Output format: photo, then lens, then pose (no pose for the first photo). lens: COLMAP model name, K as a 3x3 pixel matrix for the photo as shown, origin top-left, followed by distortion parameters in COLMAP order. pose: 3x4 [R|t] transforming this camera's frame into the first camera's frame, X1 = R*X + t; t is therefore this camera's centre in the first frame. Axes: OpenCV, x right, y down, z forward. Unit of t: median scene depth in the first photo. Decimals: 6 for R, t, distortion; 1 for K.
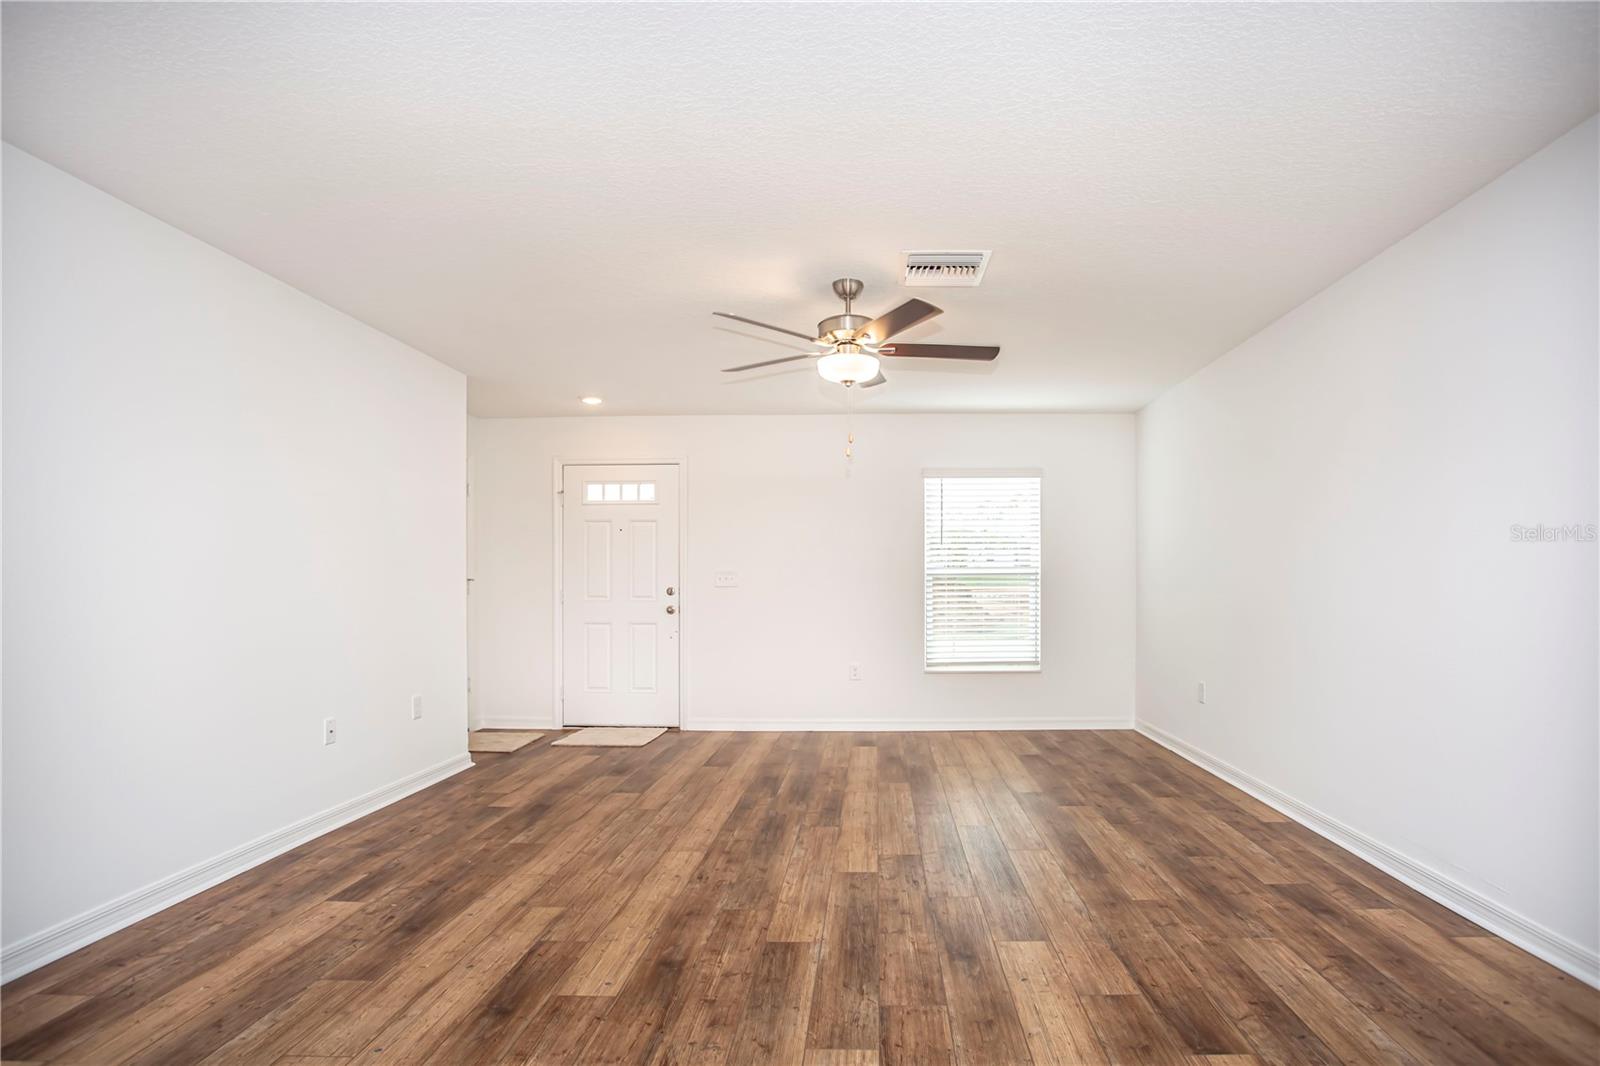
lens RADIAL K [[834.6, 0, 853.8], [0, 834.6, 527.1], [0, 0, 1]] dist [-0.079164, 0.044776]
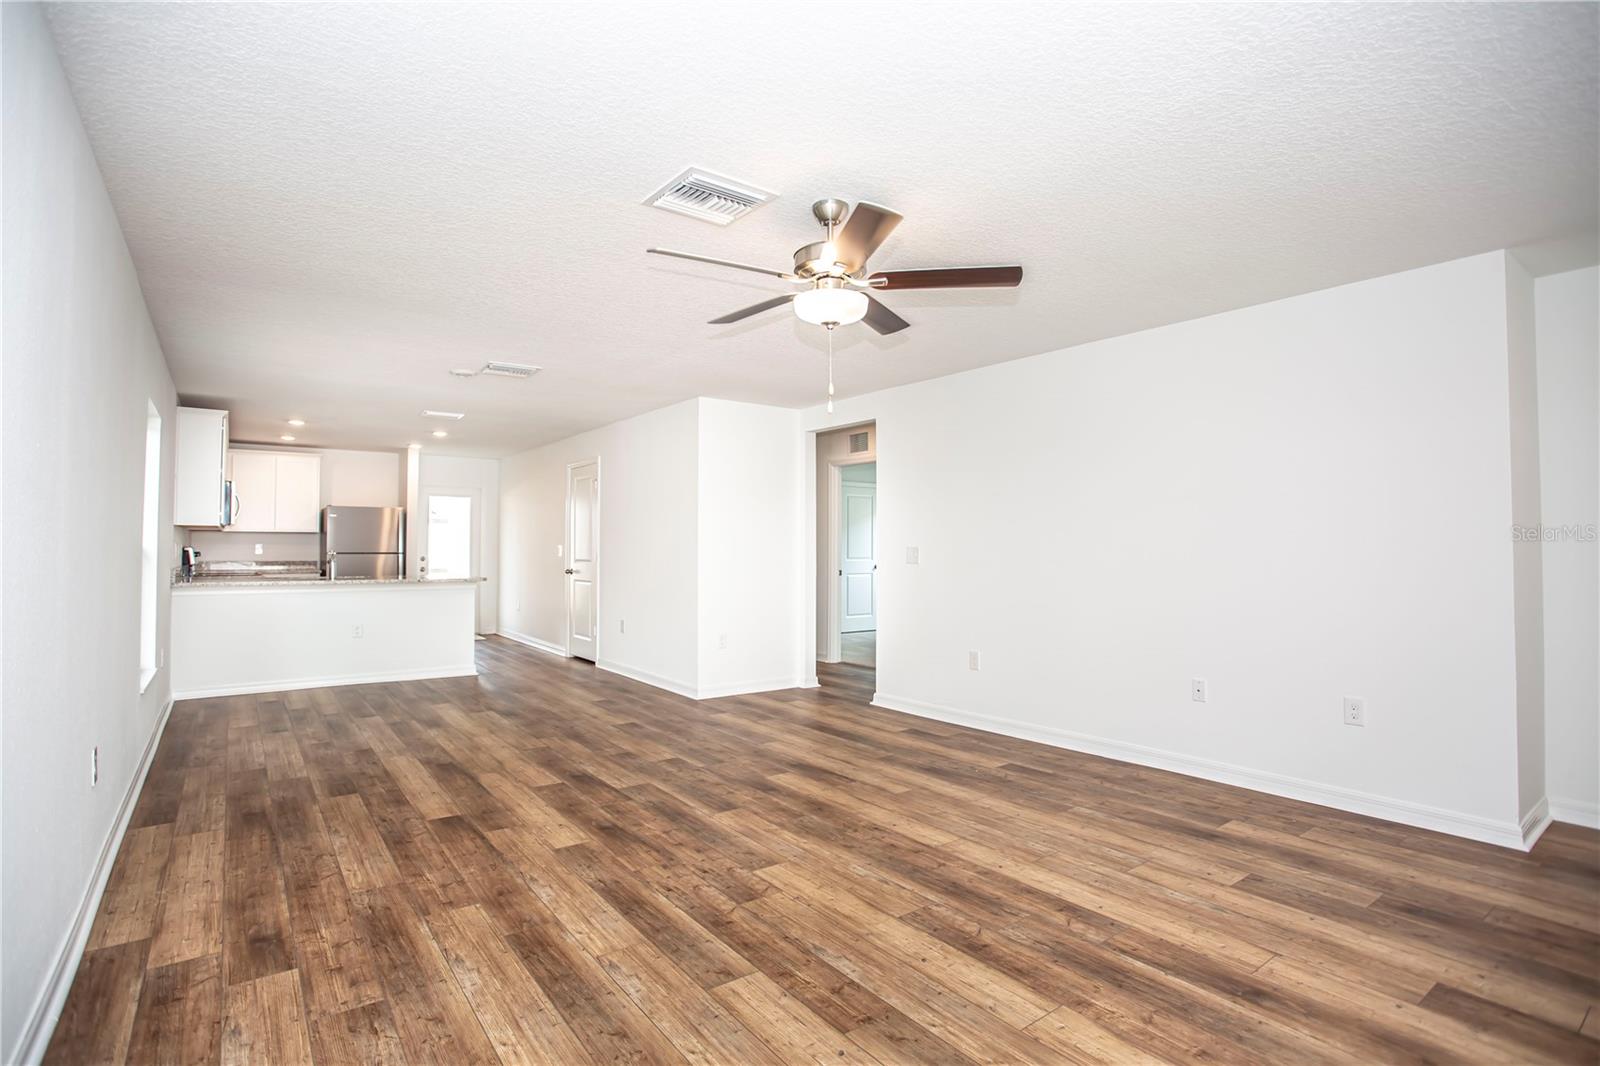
lens RADIAL K [[784.3, 0, 796.7], [0, 784.3, 534.0], [0, 0, 1]] dist [-0.073041, 0.033120]
pose [[-0.793023, -0.007525, -0.609145, 0.583506], [0.043933, 0.996614, -0.069506, 0.102837], [0.607606, -0.081881, -0.790007, 1.927538]]
